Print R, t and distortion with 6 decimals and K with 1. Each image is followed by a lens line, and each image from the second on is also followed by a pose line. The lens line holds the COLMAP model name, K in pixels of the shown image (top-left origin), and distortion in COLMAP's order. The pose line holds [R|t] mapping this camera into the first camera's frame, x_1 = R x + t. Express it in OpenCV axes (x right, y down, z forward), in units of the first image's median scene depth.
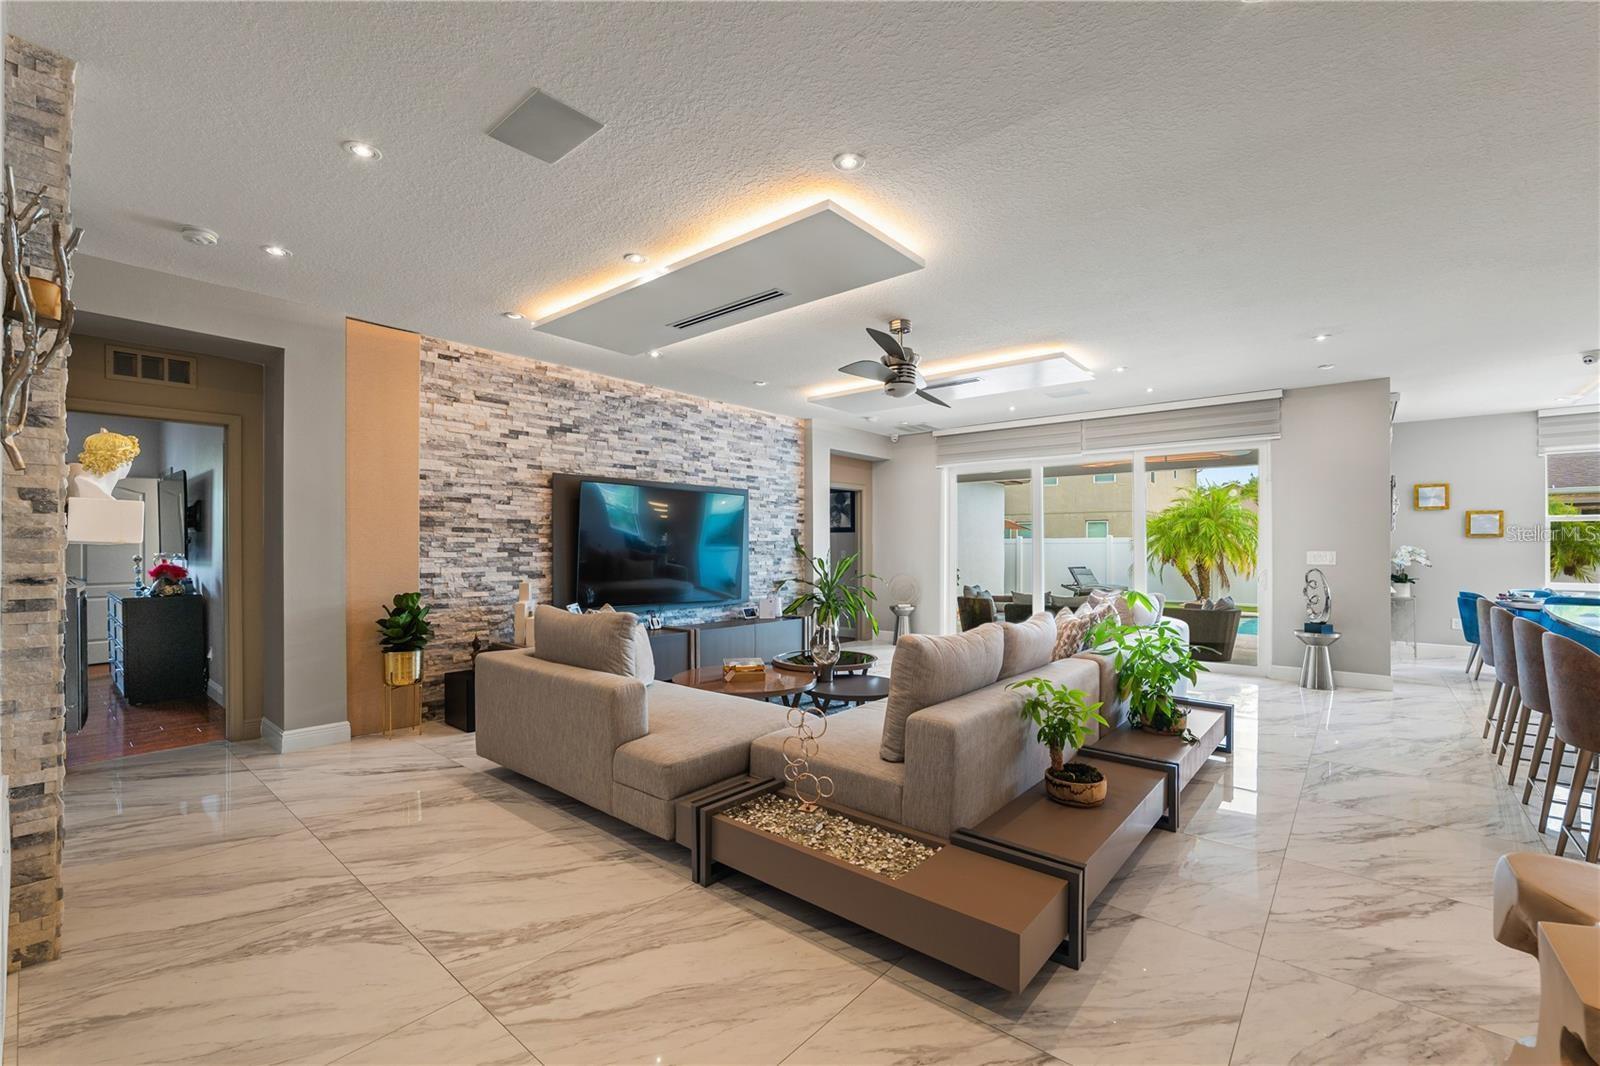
lens RADIAL K [[671.8, 0, 806.1], [0, 671.8, 536.6], [0, 0, 1]] dist [-0.027787, 0.002319]
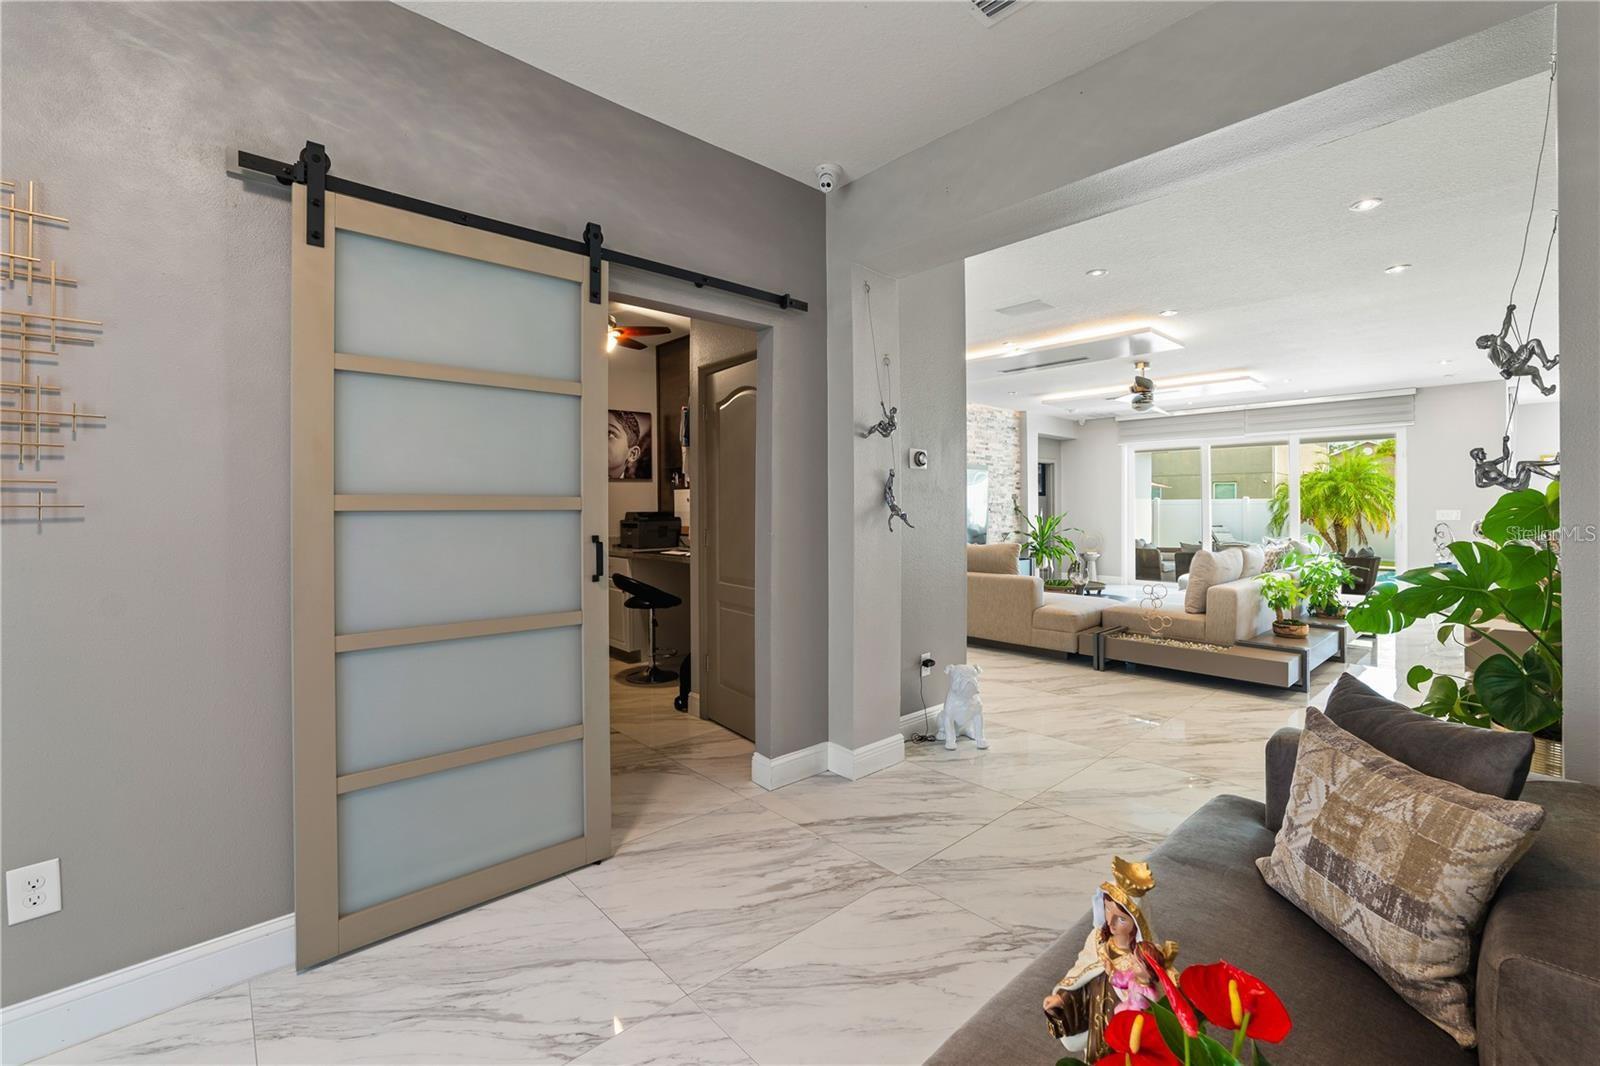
lens RADIAL K [[671.8, 0, 795.8], [0, 671.8, 502.1], [0, 0, 1]] dist [-0.027787, 0.002319]
pose [[0.989803, -0.002868, -0.142413, -0.260440], [0.003777, 0.999974, 0.006110, -0.005201], [0.142392, -0.006586, 0.989788, -0.386873]]
